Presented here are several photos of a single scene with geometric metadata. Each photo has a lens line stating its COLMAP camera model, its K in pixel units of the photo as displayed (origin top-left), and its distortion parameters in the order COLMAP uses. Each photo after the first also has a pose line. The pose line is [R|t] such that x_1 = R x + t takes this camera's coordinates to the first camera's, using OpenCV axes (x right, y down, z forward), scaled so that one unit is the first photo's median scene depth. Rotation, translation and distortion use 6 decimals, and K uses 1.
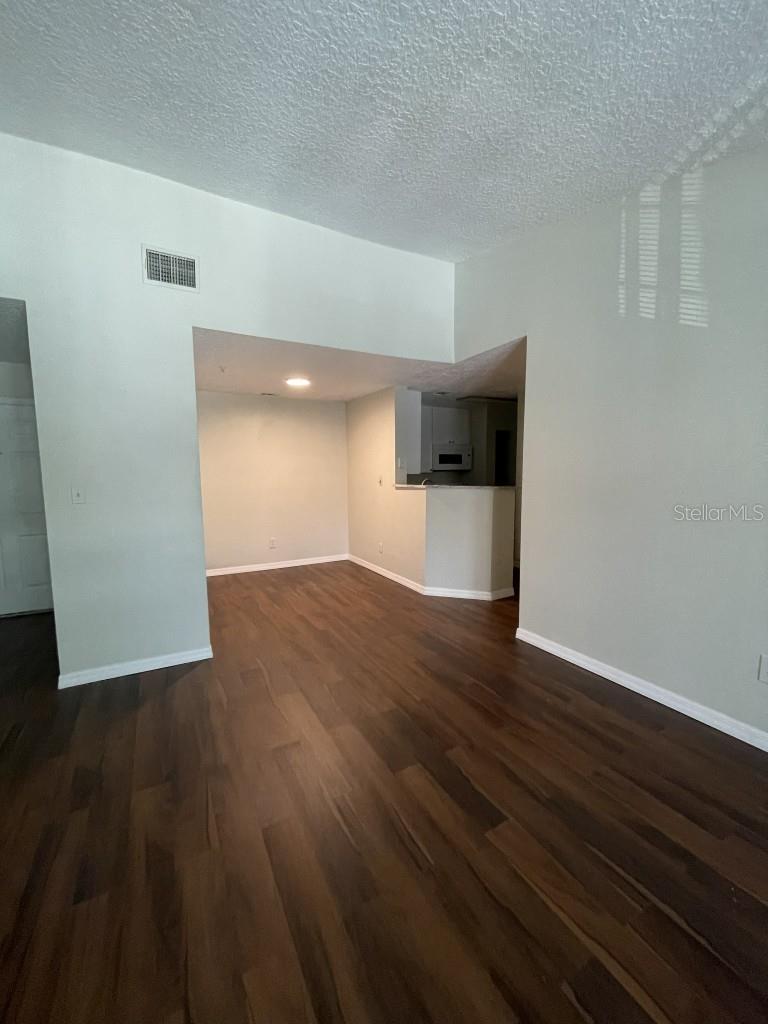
lens RADIAL K [[420.1, 0, 388.2], [0, 420.1, 511.8], [0, 0, 1]] dist [0.001066, -0.000263]
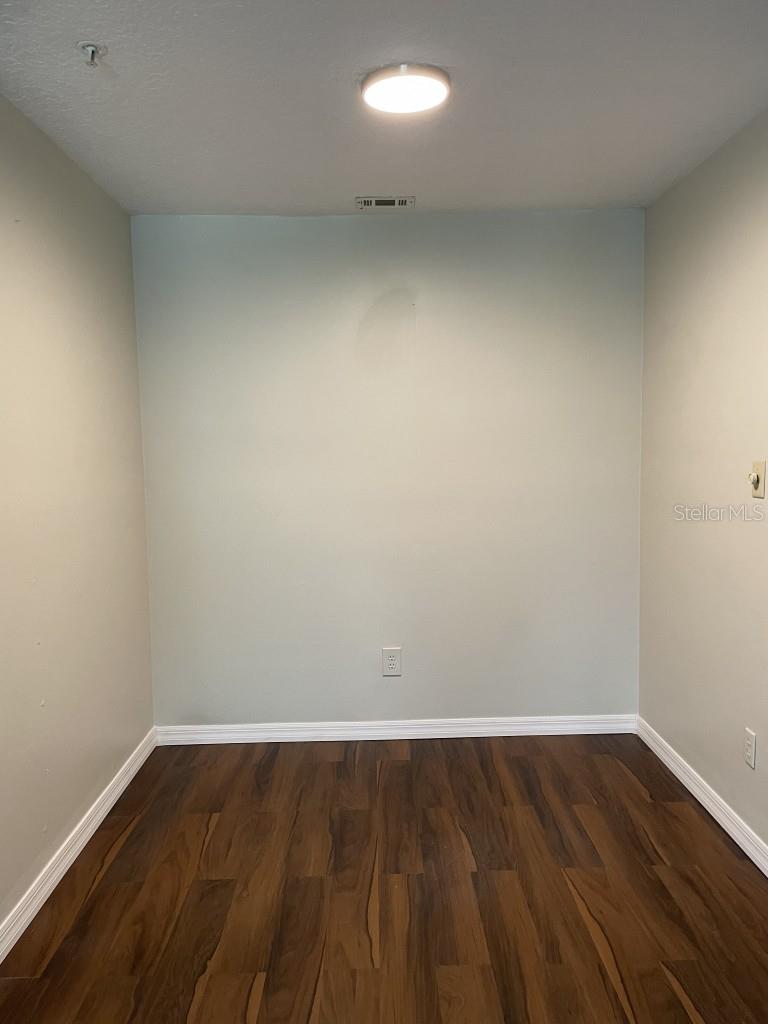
lens RADIAL K [[820.2, 0, 384.0], [0, 820.2, 512.0], [0, 0, 1]] dist [-0.002270, -0.003372]
pose [[0.885022, 0.035931, -0.464160, 0.012706], [-0.040368, 0.999185, 0.000378, -0.048616], [0.463795, 0.018402, 0.885751, 0.498366]]
